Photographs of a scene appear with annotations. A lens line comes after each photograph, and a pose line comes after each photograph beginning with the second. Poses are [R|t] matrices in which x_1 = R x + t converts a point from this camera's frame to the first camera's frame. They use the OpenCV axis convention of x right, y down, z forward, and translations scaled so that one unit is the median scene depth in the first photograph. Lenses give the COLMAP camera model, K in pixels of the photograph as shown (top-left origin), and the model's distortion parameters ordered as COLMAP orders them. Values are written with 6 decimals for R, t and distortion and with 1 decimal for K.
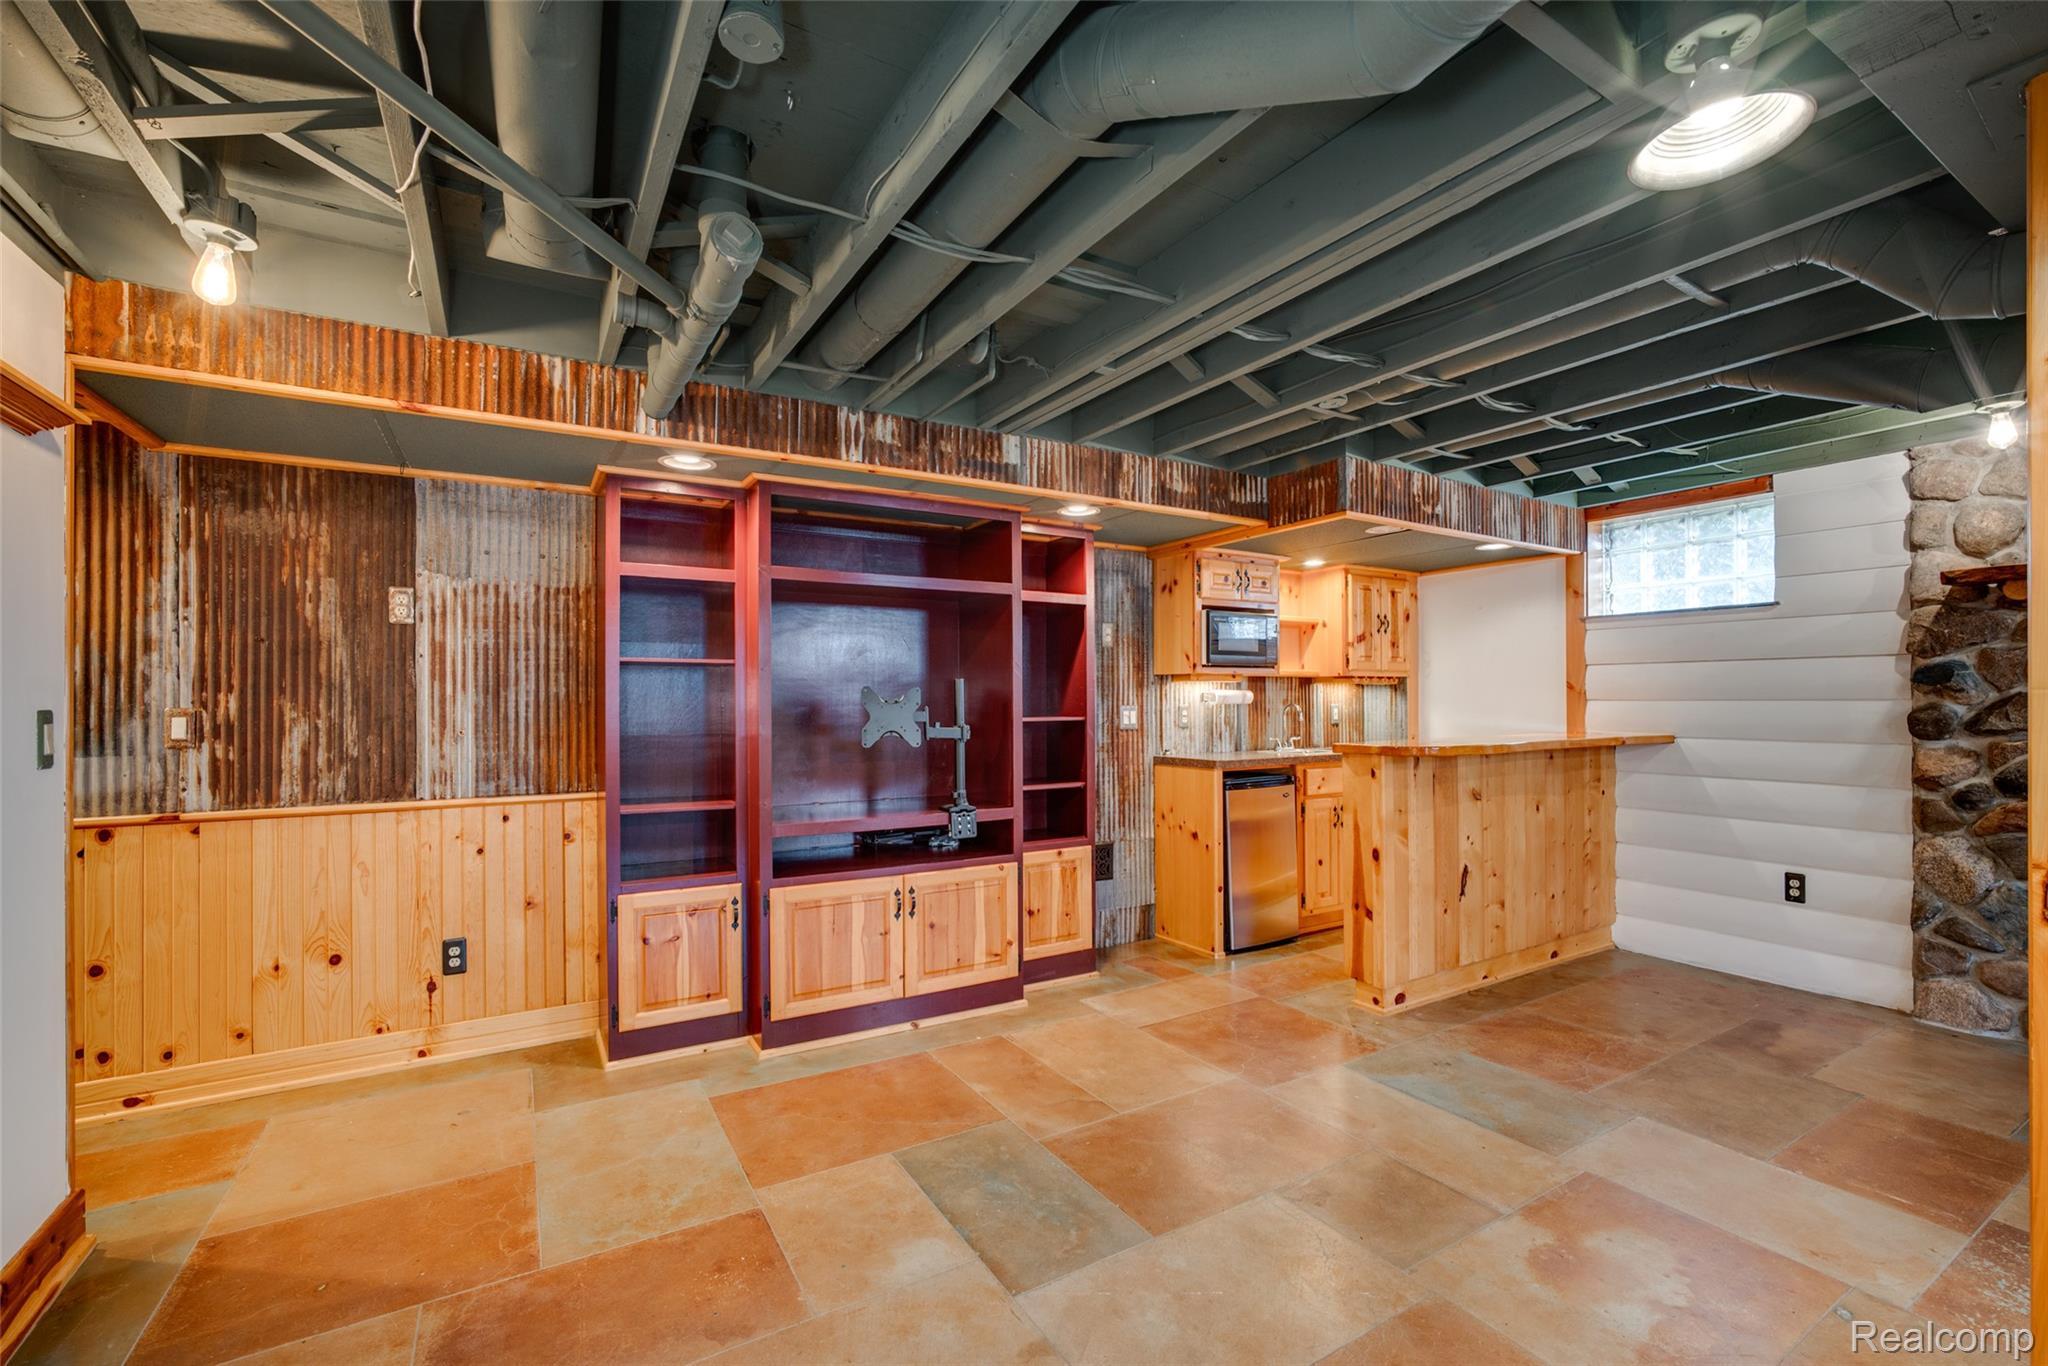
lens RADIAL K [[870.7, 0, 1011.9], [0, 870.7, 711.0], [0, 0, 1]] dist [-0.010040, 0.002373]
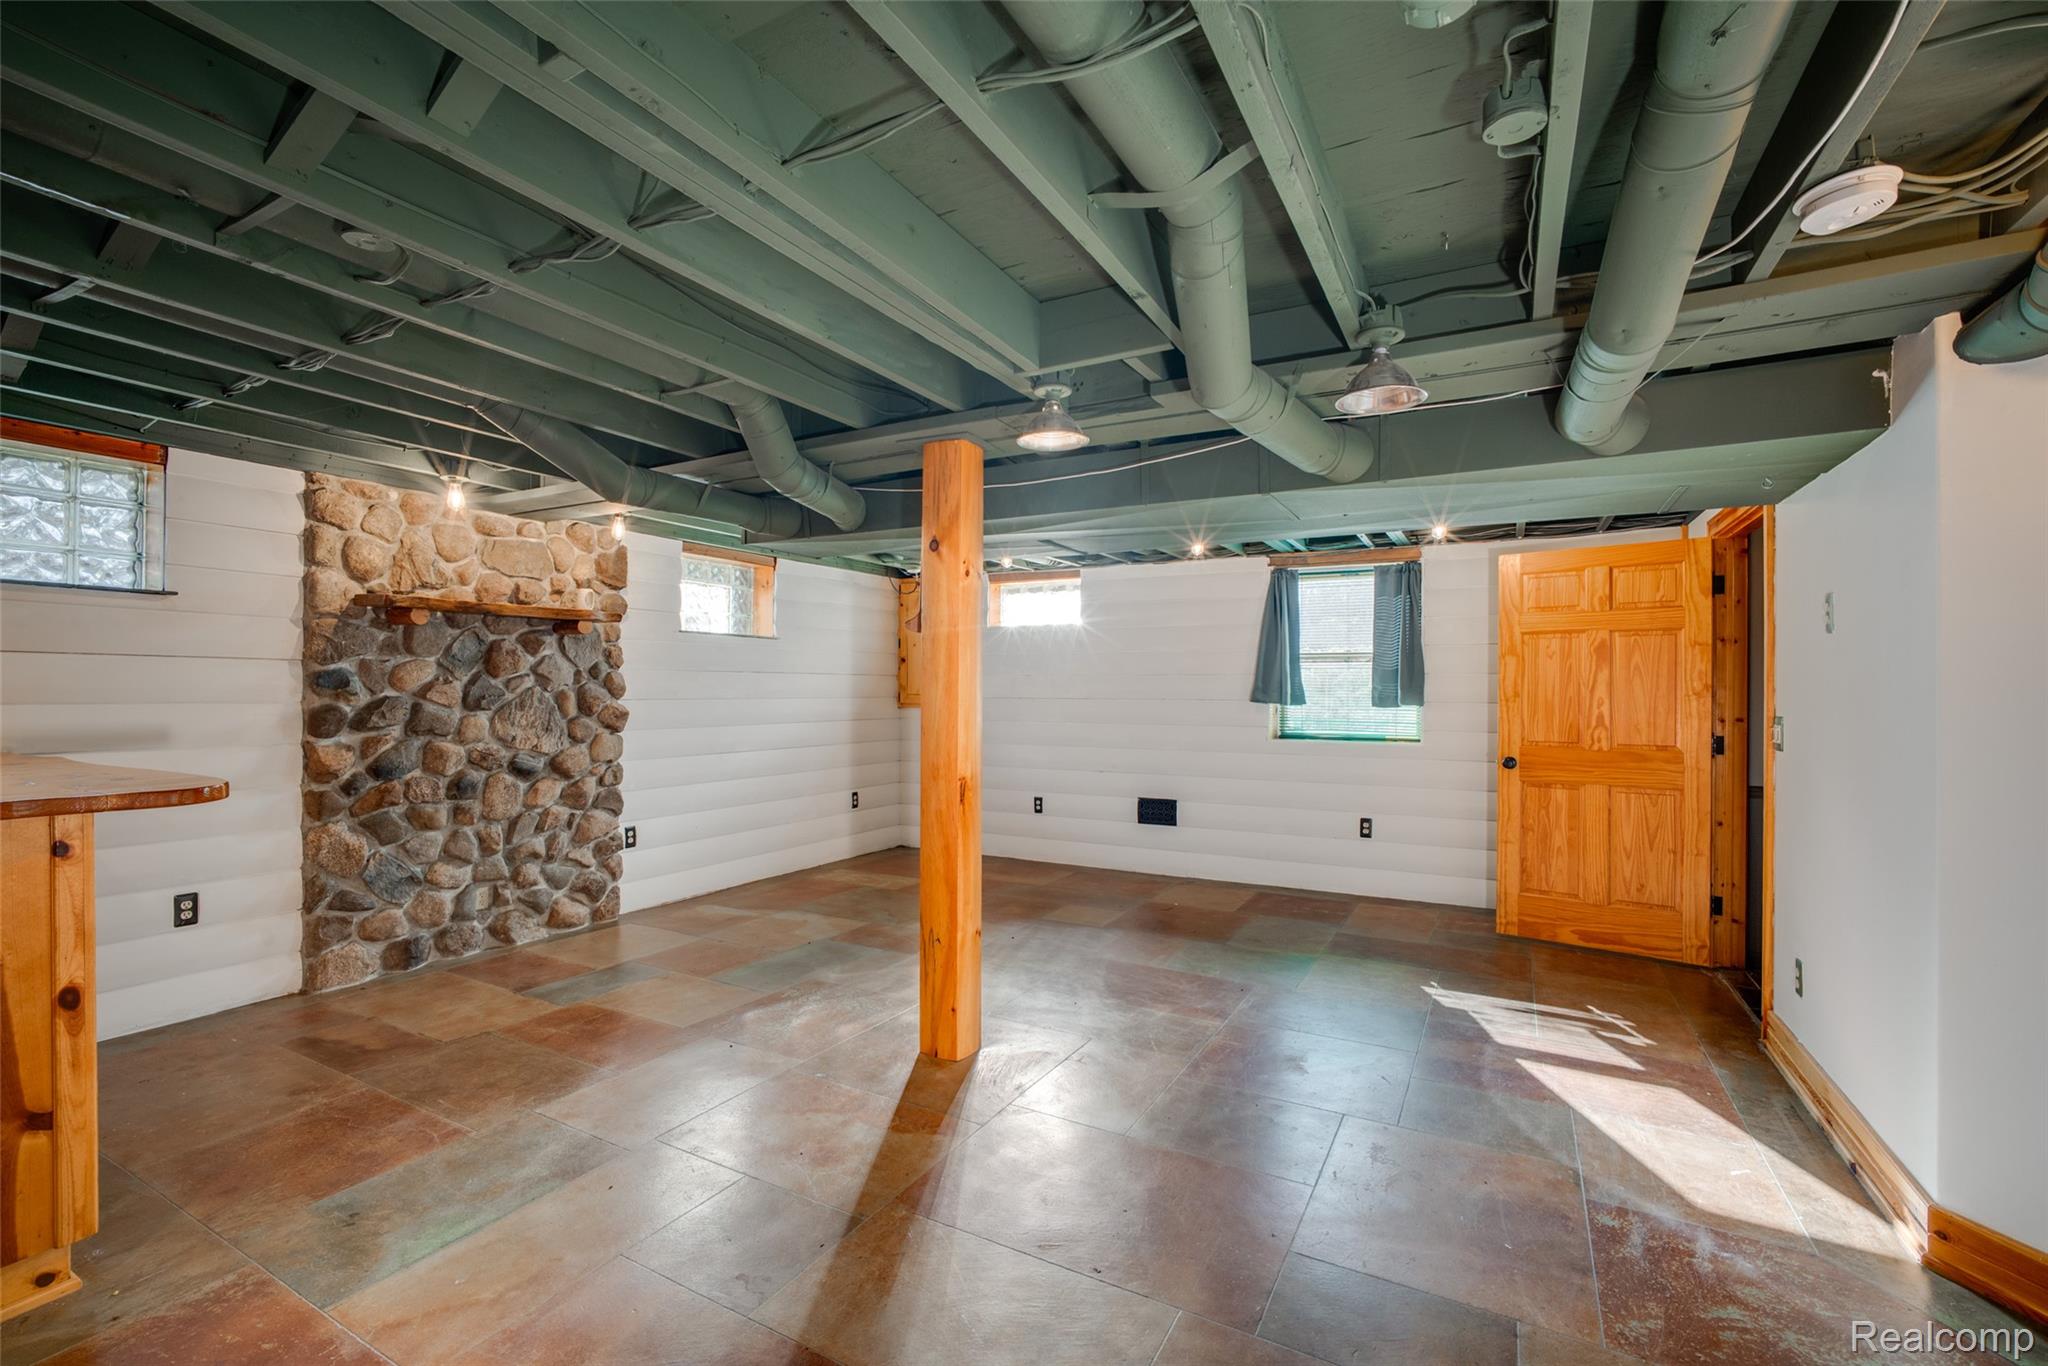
lens RADIAL K [[870.7, 0, 1016.0], [0, 870.7, 693.3], [0, 0, 1]] dist [-0.010040, 0.002373]
pose [[-0.510835, -0.003031, 0.859673, -0.348074], [0.004085, 0.999974, 0.005953, -0.026236], [-0.859669, 0.006553, -0.510809, 0.782957]]
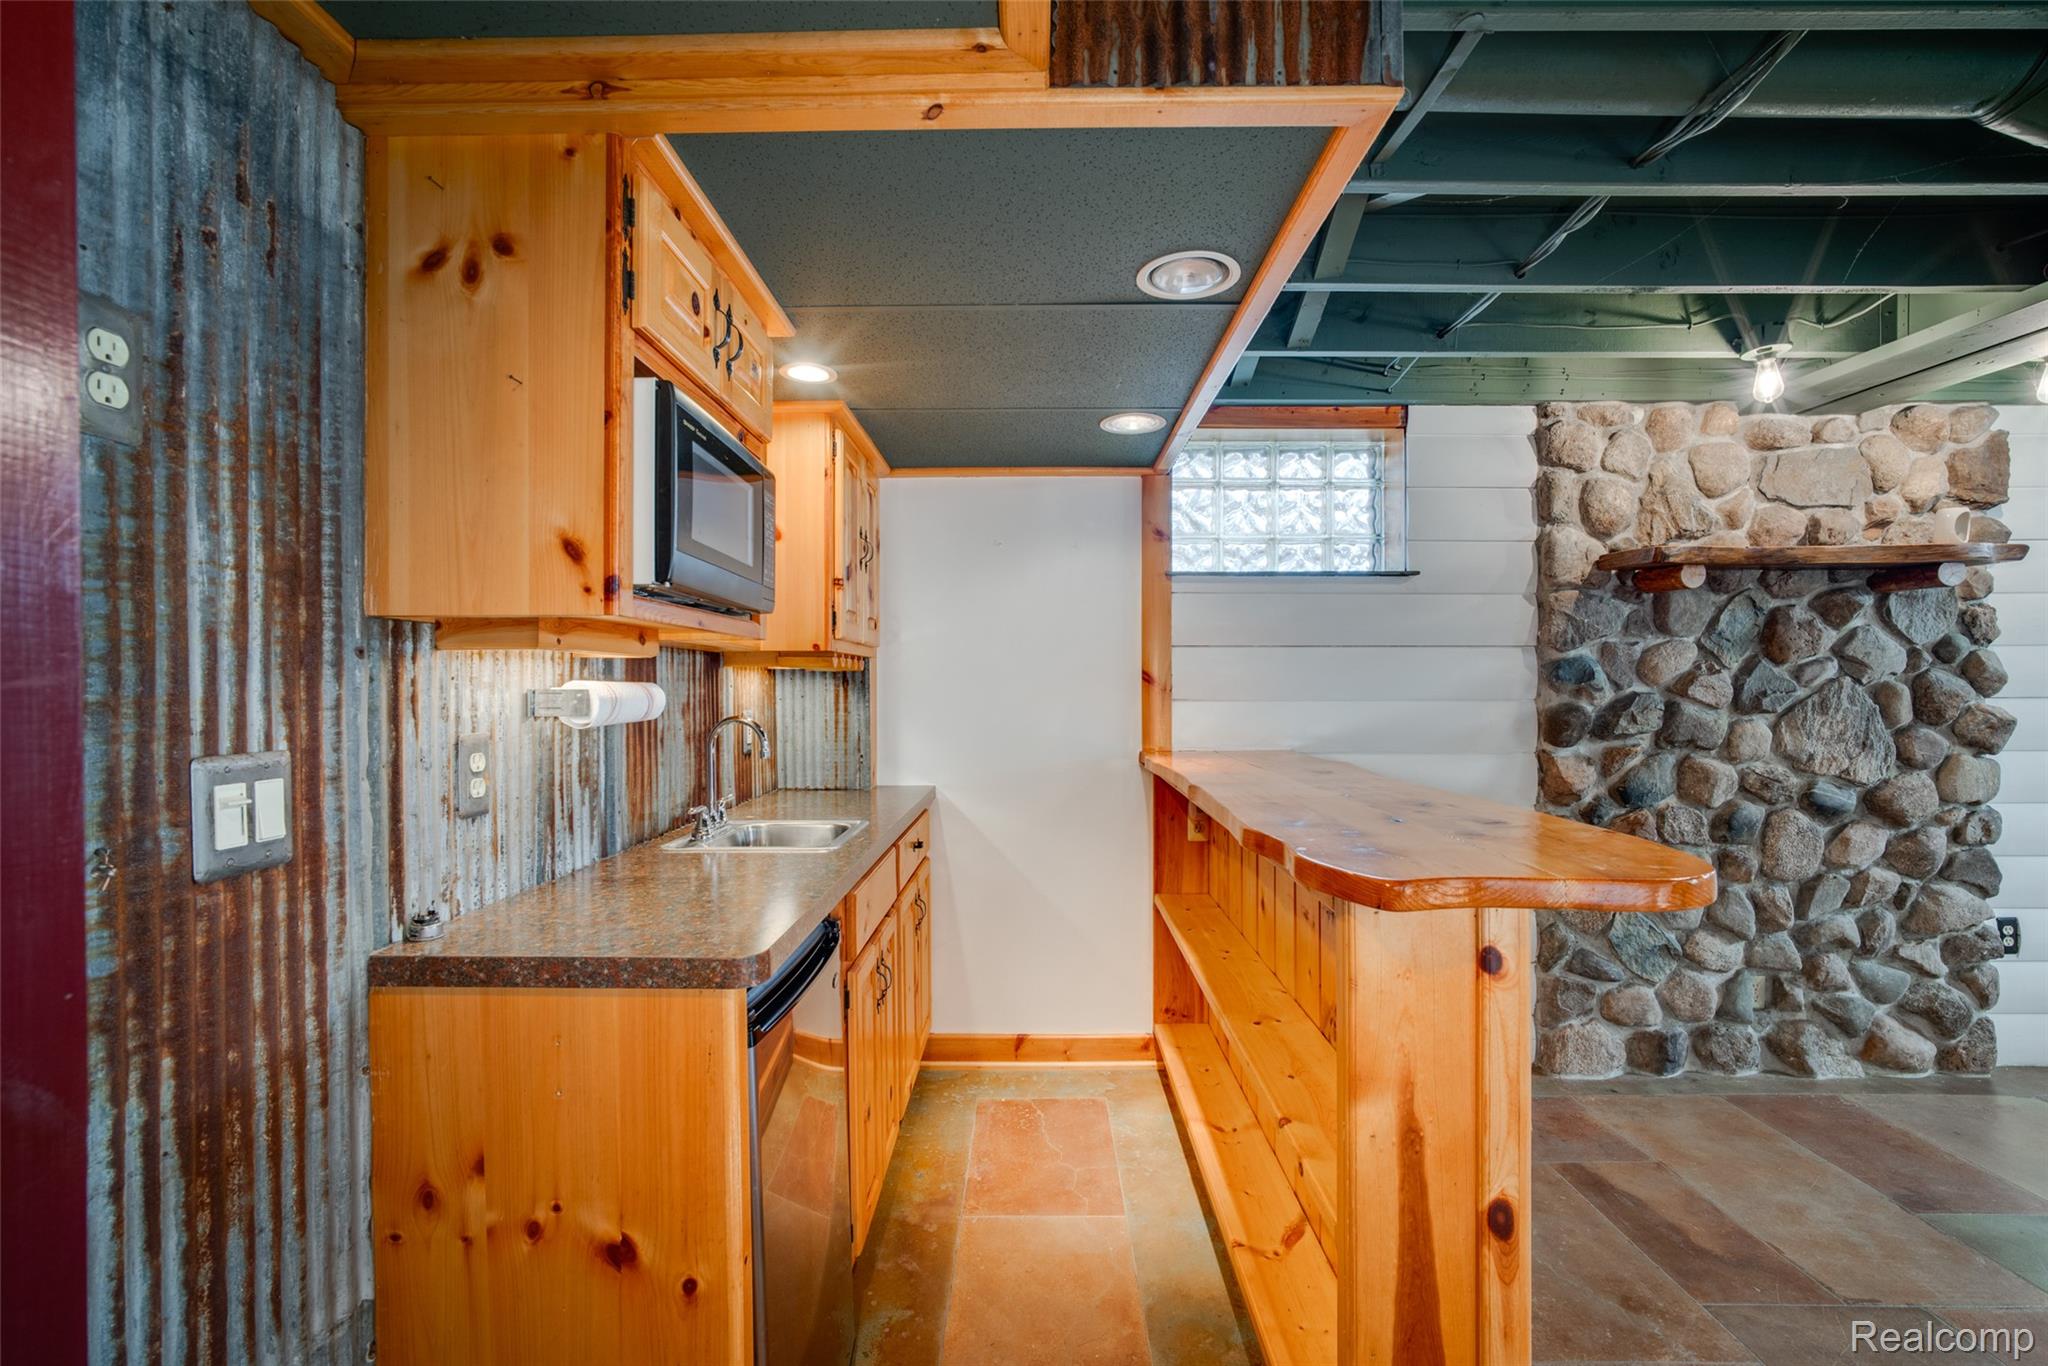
lens RADIAL K [[843.8, 0, 1033.7], [0, 843.8, 685.6], [0, 0, 1]] dist [-0.013574, 0.000388]
pose [[0.499875, 0.000538, 0.866097, 0.078038], [0.011453, 0.999908, -0.007231, -0.026105], [-0.866022, 0.013533, 0.499823, 1.012006]]
